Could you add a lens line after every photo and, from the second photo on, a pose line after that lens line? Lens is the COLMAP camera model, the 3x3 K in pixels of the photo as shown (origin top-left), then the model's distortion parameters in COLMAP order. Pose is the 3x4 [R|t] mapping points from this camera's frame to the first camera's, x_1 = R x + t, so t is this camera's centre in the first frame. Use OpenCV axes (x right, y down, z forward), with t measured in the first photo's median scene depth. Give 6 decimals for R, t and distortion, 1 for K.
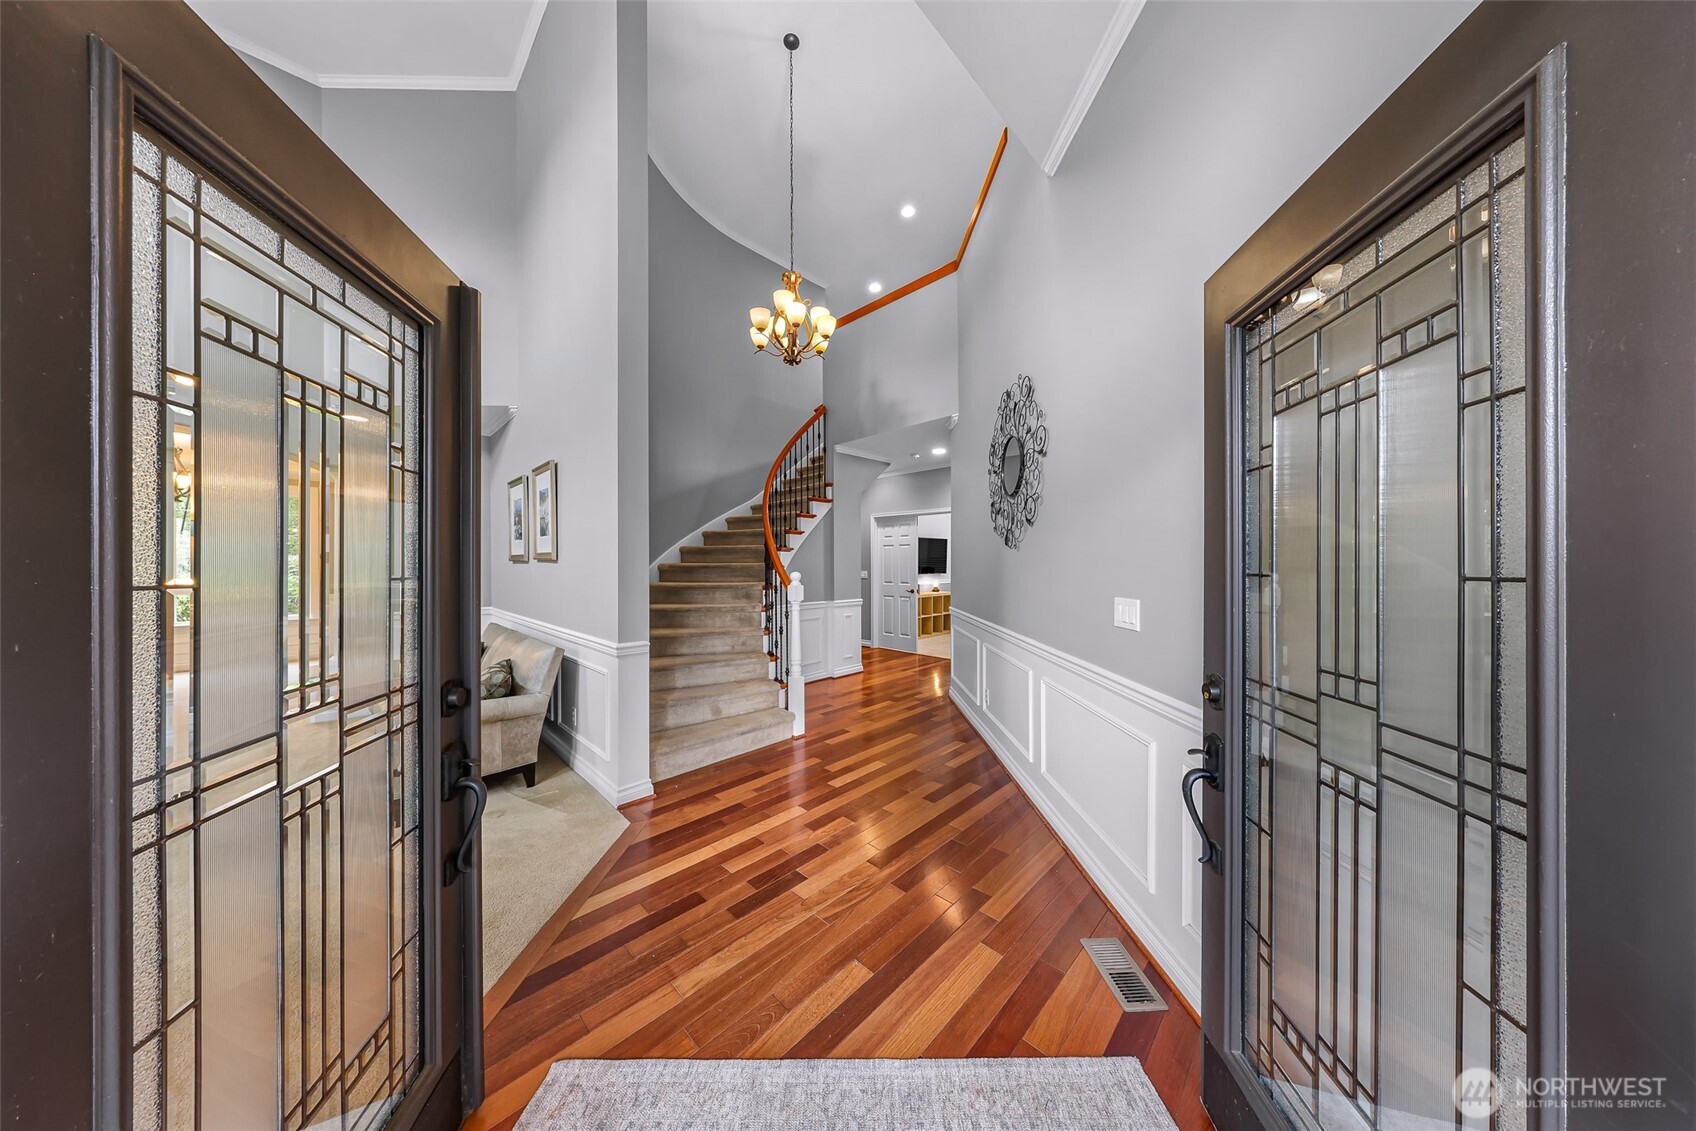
lens RADIAL K [[493.3, 0, 851.3], [0, 493.3, 567.0], [0, 0, 1]] dist [-0.001033, -0.000045]
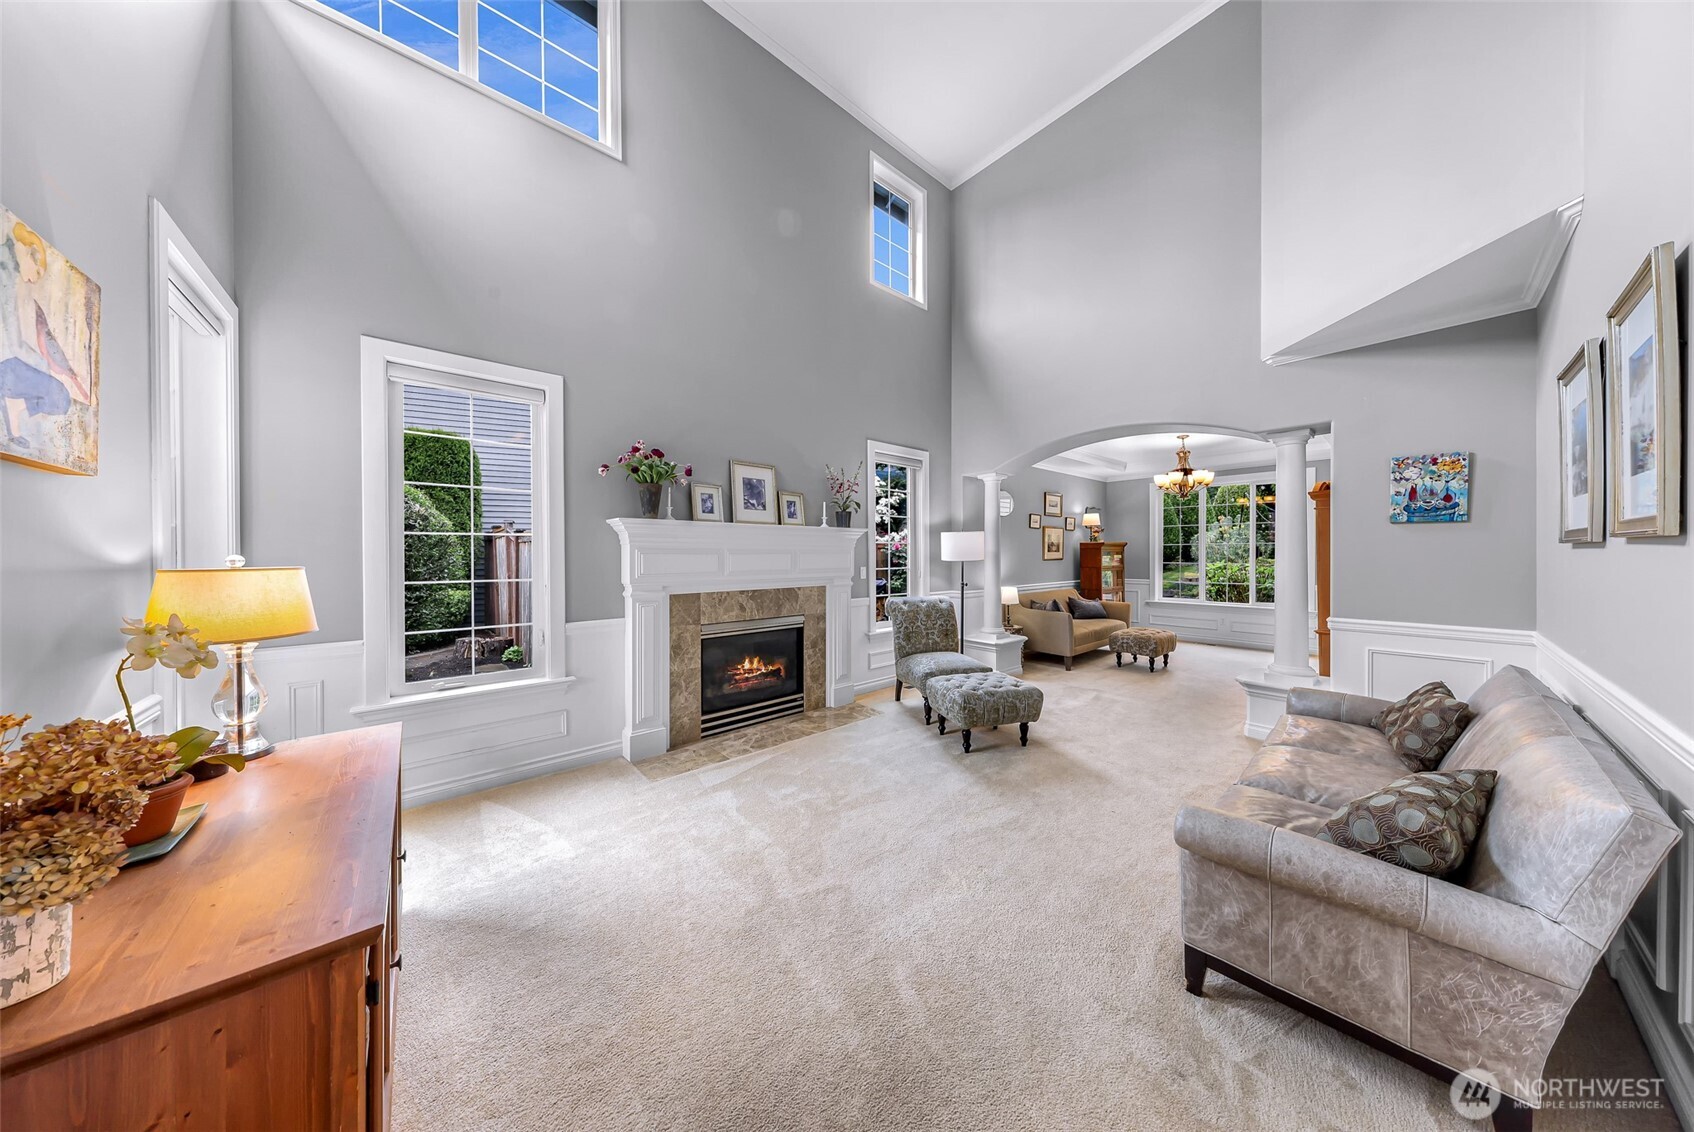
lens RADIAL K [[492.8, 0, 846.1], [0, 492.8, 557.4], [0, 0, 1]] dist [-0.001033, -0.000045]
pose [[-0.087998, 0.006983, -0.996096, -0.195604], [0.000195, 0.999976, 0.006993, -0.001916], [0.996121, 0.000421, -0.087997, 0.423875]]
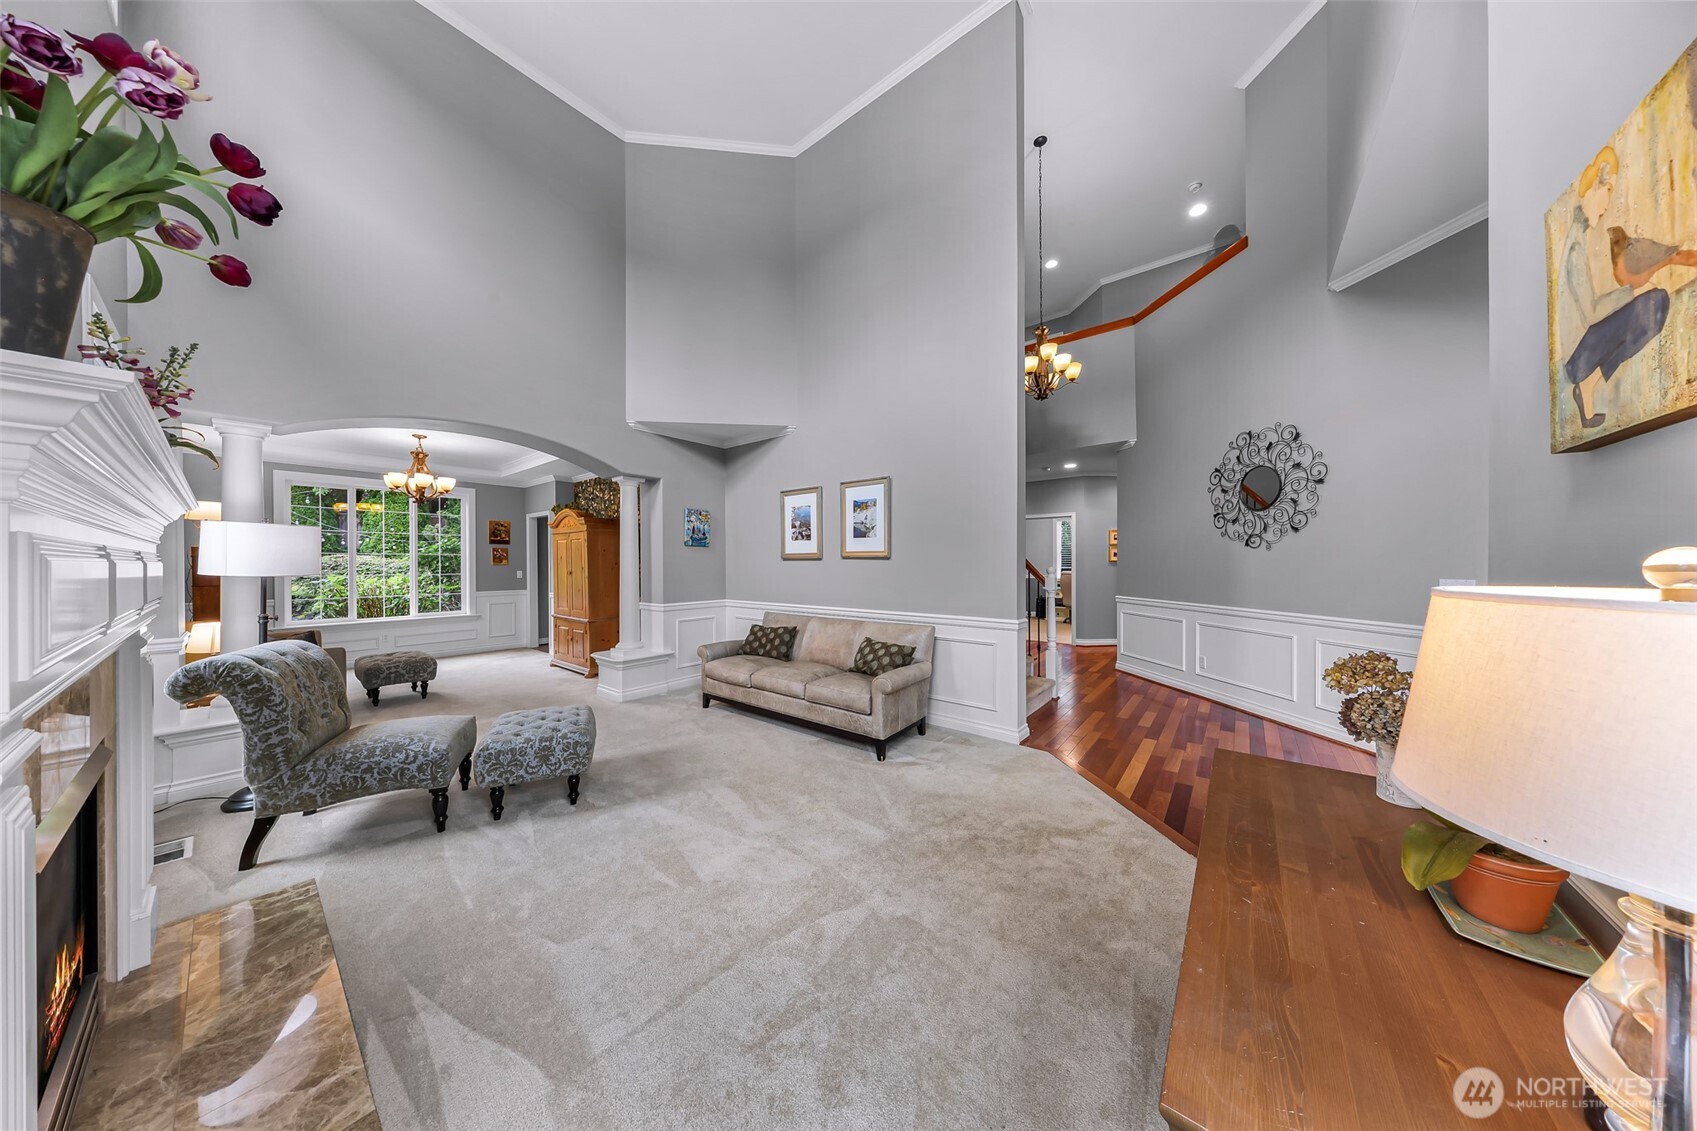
lens RADIAL K [[493.6, 0, 848.6], [0, 493.6, 563.7], [0, 0, 1]] dist [-0.001033, -0.000045]
pose [[0.995346, -0.002573, 0.096331, -0.755269], [0.002861, 0.999992, -0.002848, 0.004330], [-0.096322, 0.003110, 0.995345, -0.199324]]
